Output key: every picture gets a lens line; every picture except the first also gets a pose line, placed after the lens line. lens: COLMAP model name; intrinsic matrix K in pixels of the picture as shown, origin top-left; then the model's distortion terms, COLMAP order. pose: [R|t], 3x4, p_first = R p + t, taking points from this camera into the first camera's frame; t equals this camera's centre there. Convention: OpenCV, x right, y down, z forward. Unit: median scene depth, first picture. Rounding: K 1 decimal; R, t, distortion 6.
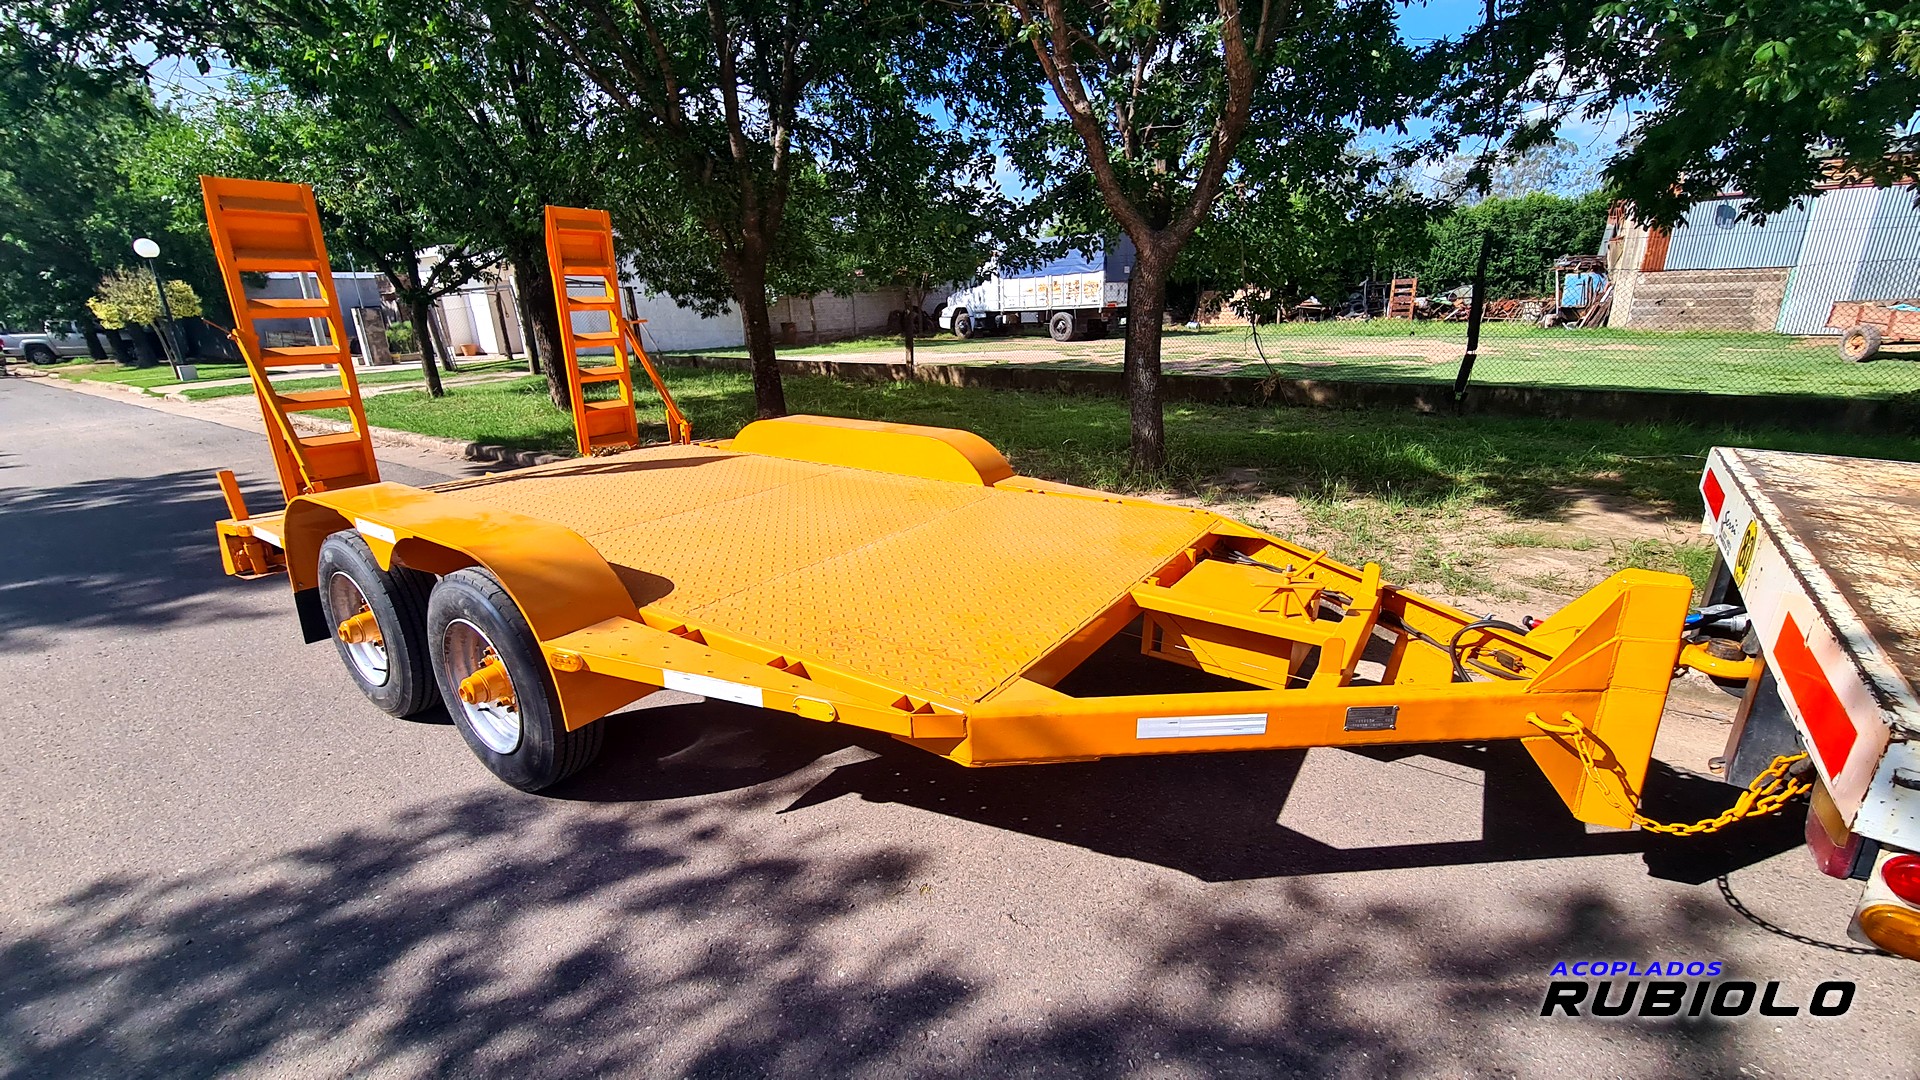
lens RADIAL K [[768.7, 0, 960.0], [0, 768.7, 540.0], [0, 0, 1]] dist [-0.000694, 0.000300]
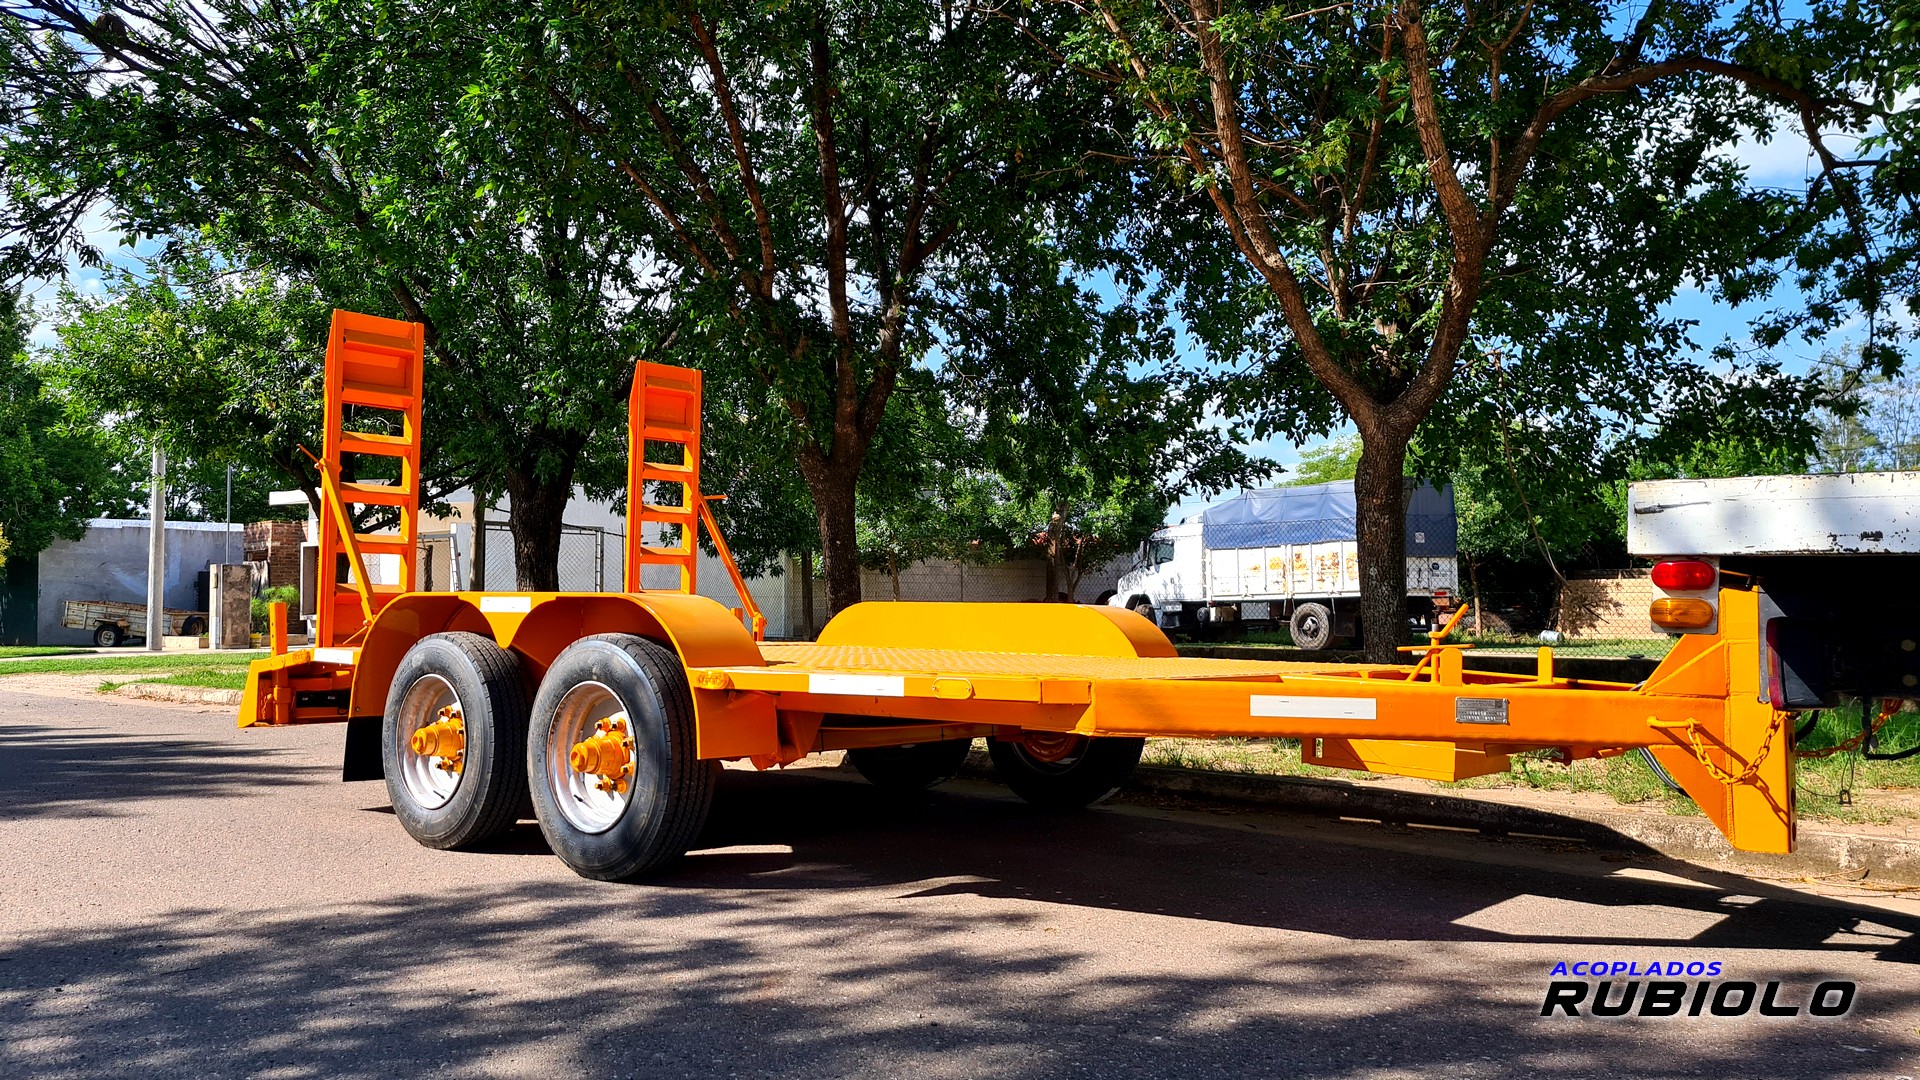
lens RADIAL K [[1489.2, 0, 960.0], [0, 1489.2, 540.0], [0, 0, 1]] dist [0.054205, 0.000413]
pose [[0.991673, 0.018632, -0.127428, 0.016535], [-0.063460, 0.931705, -0.357630, 0.149187], [0.112062, 0.362738, 0.925129, -0.198000]]
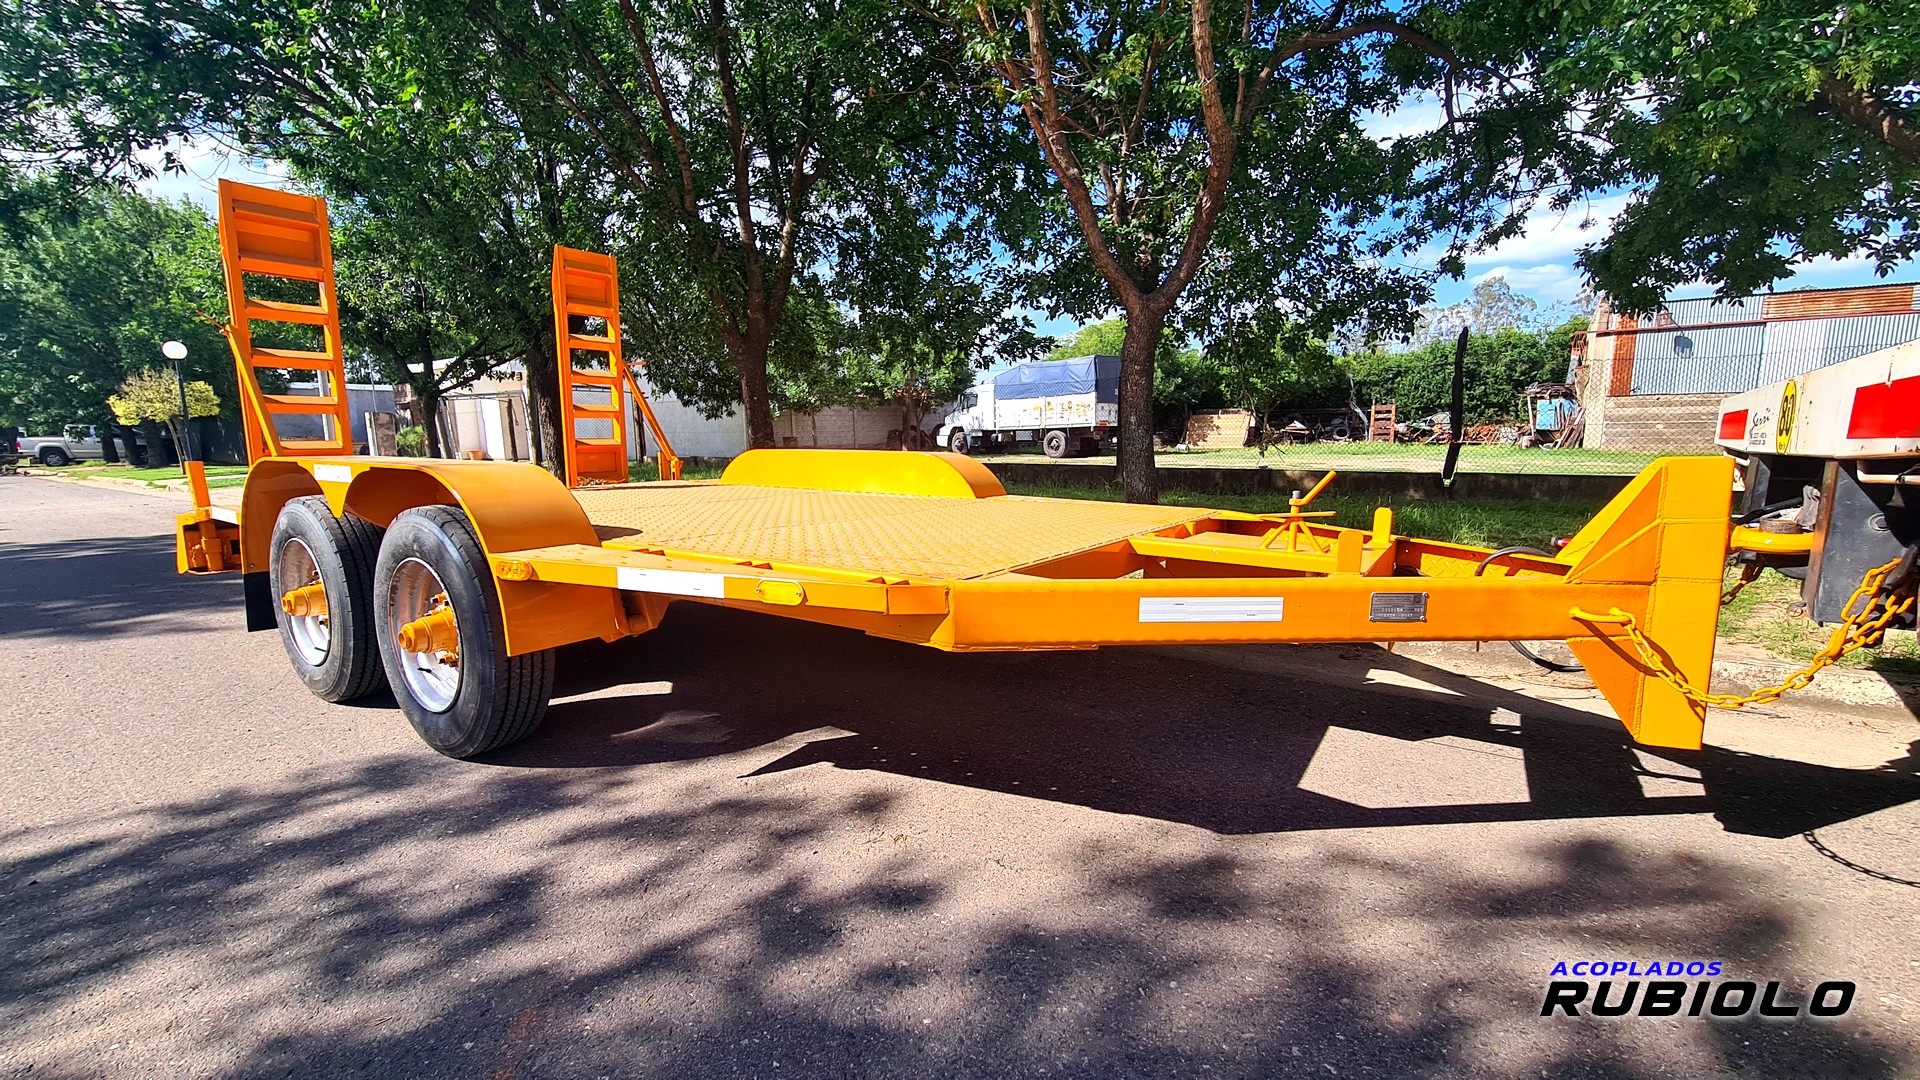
lens RADIAL K [[763.9, 0, 960.2], [0, 763.9, 559.1], [0, 0, 1]] dist [0.000871, -0.000654]
pose [[0.999892, 0.013850, 0.004982, 0.003041], [-0.012904, 0.987697, -0.155850, 0.061080], [-0.007080, 0.155768, 0.987768, 0.020872]]
